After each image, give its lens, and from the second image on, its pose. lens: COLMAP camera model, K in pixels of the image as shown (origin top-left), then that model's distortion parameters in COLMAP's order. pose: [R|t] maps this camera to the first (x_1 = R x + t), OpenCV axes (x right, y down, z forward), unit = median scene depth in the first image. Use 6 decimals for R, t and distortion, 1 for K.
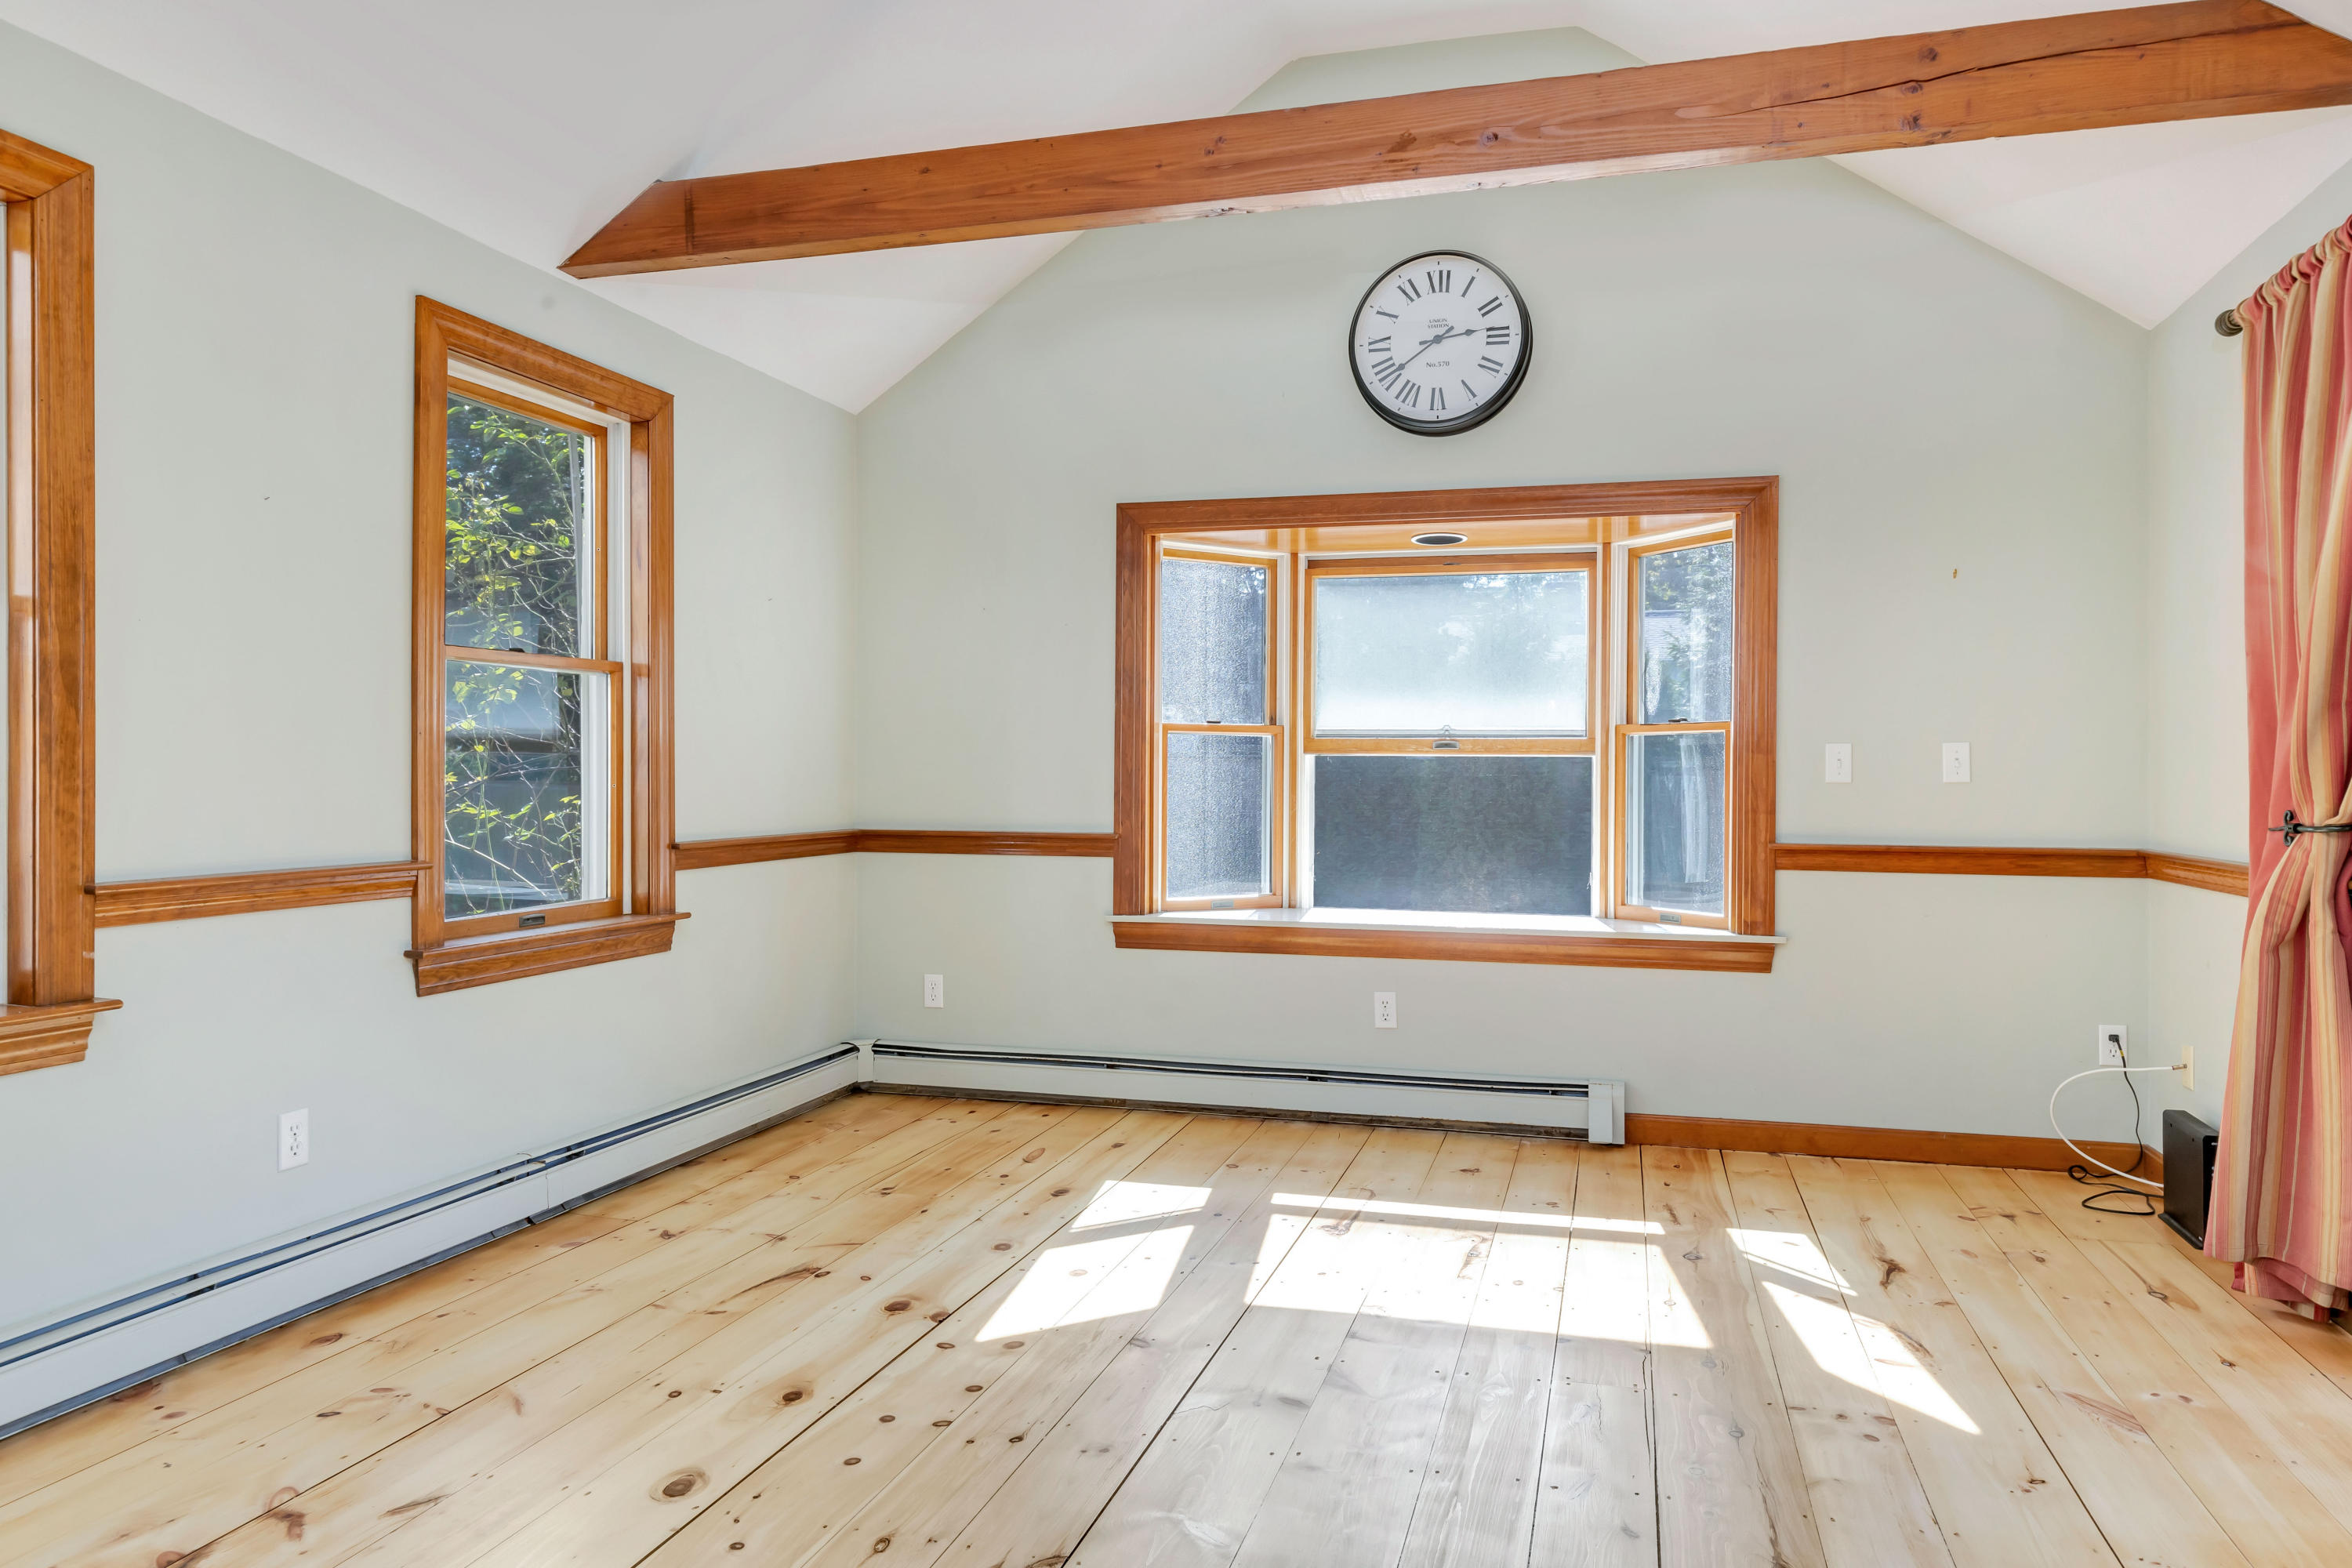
lens RADIAL K [[1616.6, 0, 1171.9], [0, 1616.6, 782.7], [0, 0, 1]] dist [-0.004306, 0.000286]
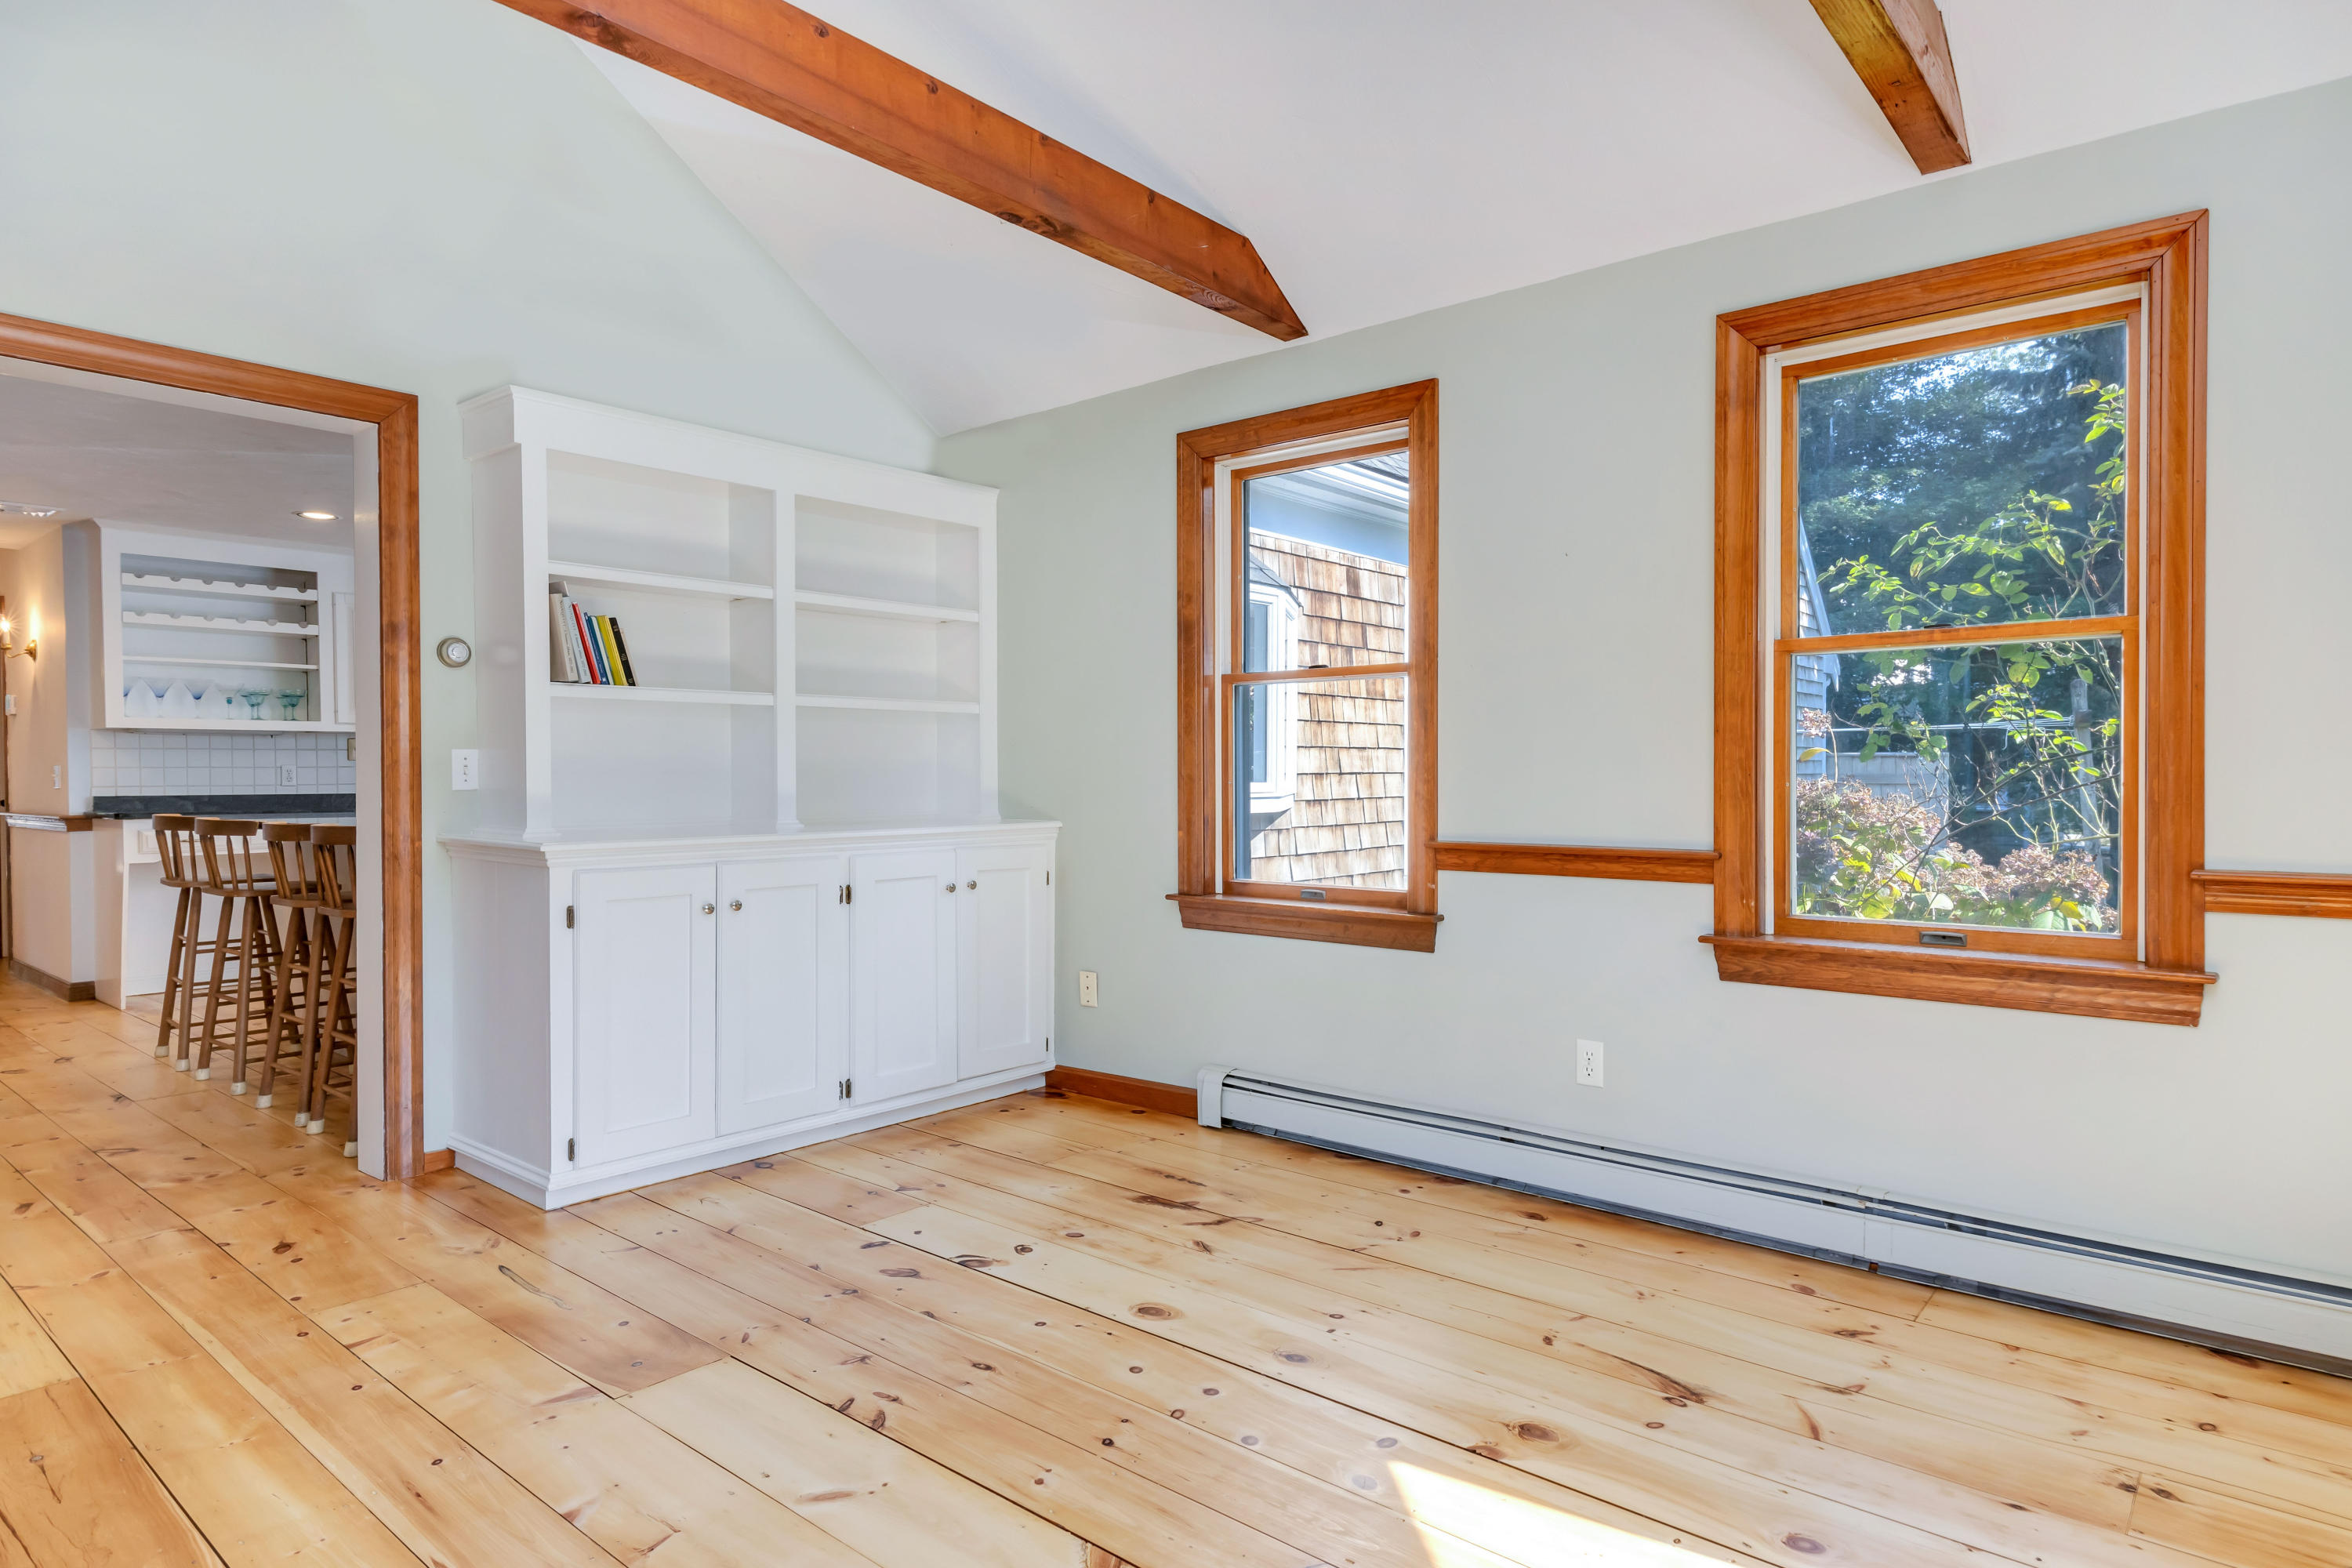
lens RADIAL K [[1354.1, 0, 1172.8], [0, 1354.1, 782.2], [0, 0, 1]] dist [-0.003843, -0.001035]
pose [[-0.425467, 0.025079, -0.904626, 0.495474], [0.002771, 0.999647, 0.026410, -0.023500], [0.904970, 0.008730, -0.425386, 1.064384]]
